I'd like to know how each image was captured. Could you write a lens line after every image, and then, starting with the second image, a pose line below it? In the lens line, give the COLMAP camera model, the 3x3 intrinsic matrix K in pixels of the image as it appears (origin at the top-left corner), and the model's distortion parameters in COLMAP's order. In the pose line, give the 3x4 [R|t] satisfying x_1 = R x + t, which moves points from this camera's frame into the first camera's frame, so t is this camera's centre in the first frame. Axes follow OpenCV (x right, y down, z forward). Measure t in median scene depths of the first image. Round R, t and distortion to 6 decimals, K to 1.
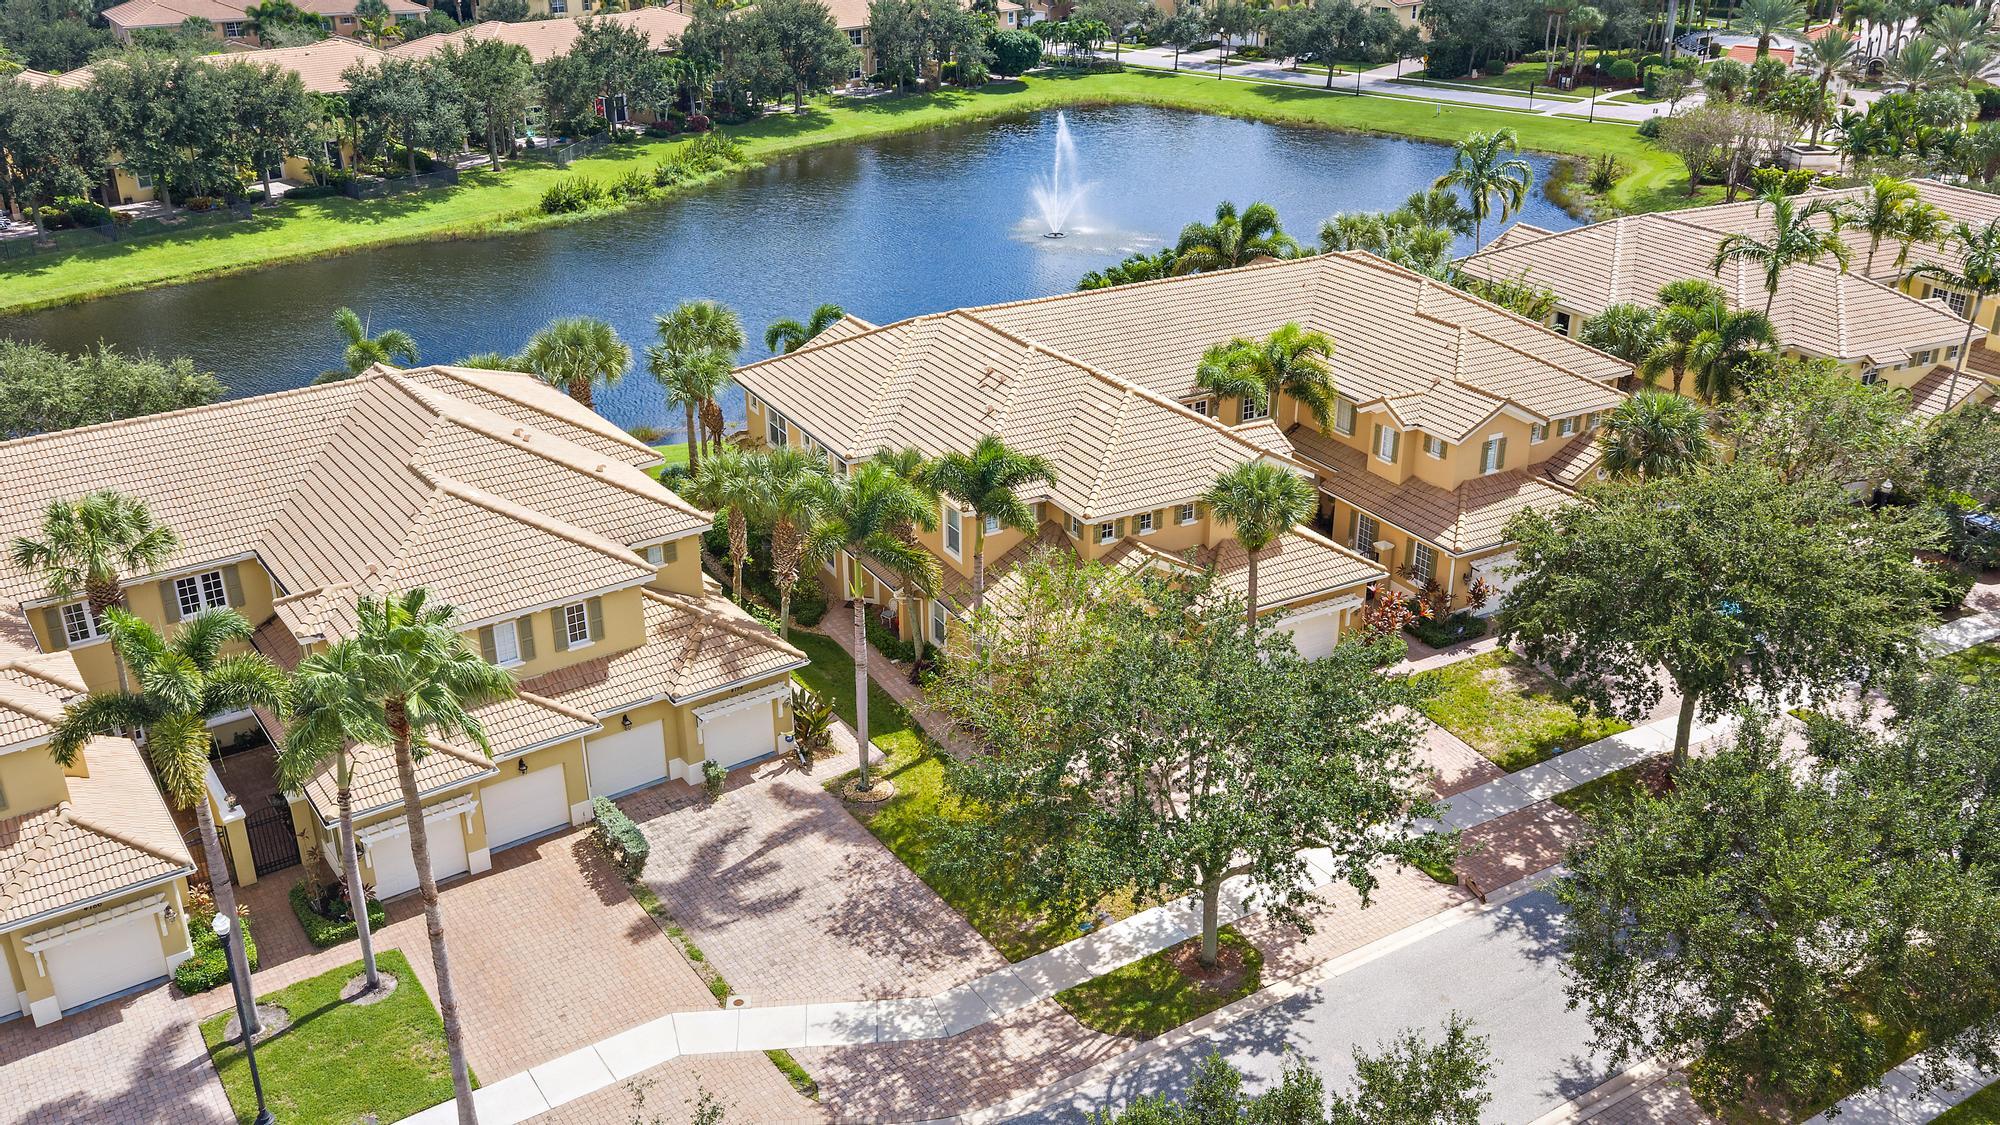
lens RADIAL K [[1649.6, 0, 1012.2], [0, 1649.6, 565.2], [0, 0, 1]] dist [0.011887, -0.014986]
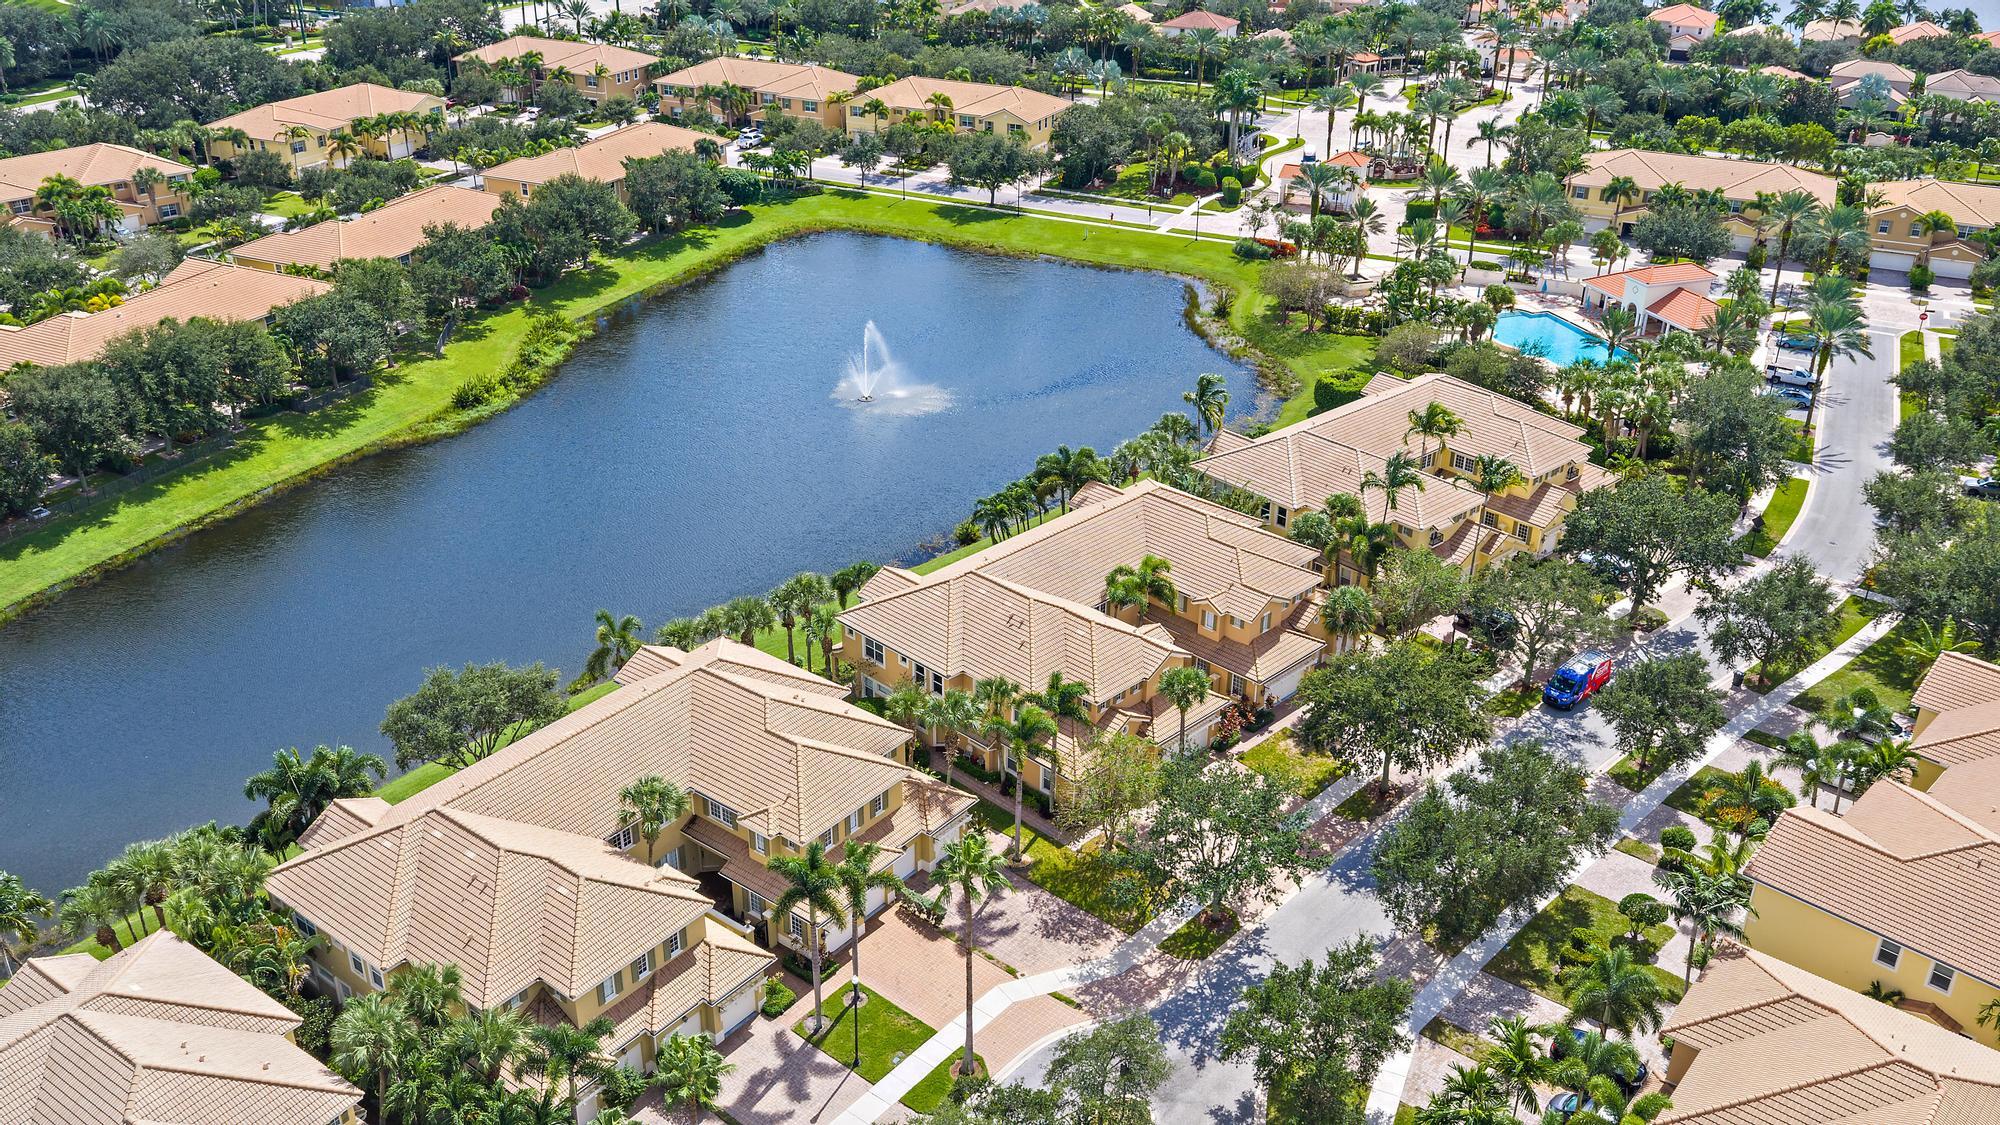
lens RADIAL K [[1649.6, 0, 1012.2], [0, 1649.6, 565.2], [0, 0, 1]] dist [0.011887, -0.014986]
pose [[0.960133, -0.114330, 0.255095, -0.472144], [0.101951, 0.992900, 0.061280, -0.285322], [-0.260290, -0.032830, 0.964972, -0.756921]]
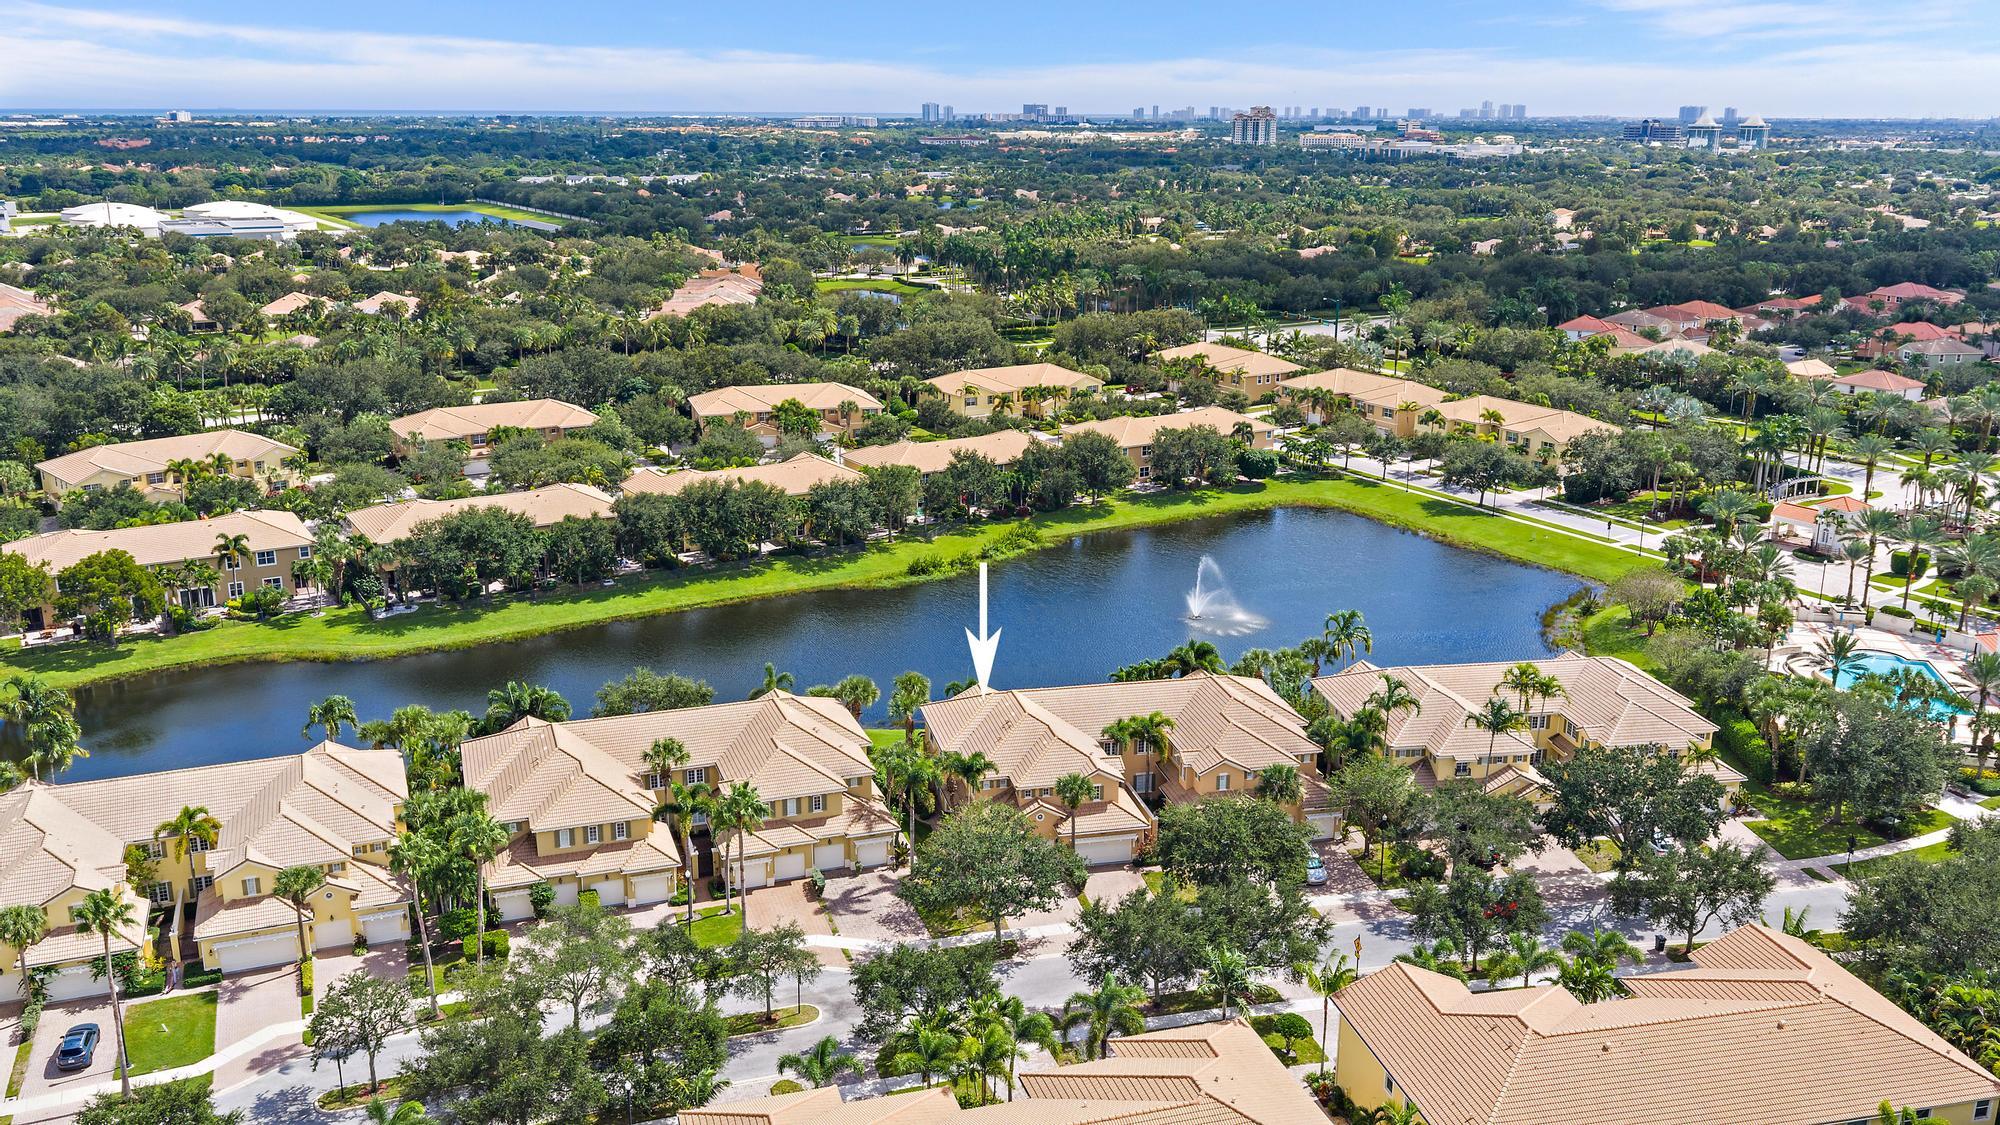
lens RADIAL K [[1649.6, 0, 1012.2], [0, 1649.6, 565.2], [0, 0, 1]] dist [0.011887, -0.014986]
pose [[0.958244, 0.083157, -0.273594, 0.626851], [-0.123169, 0.983506, -0.132461, -0.025103], [0.258067, 0.160628, 0.952681, -1.308456]]
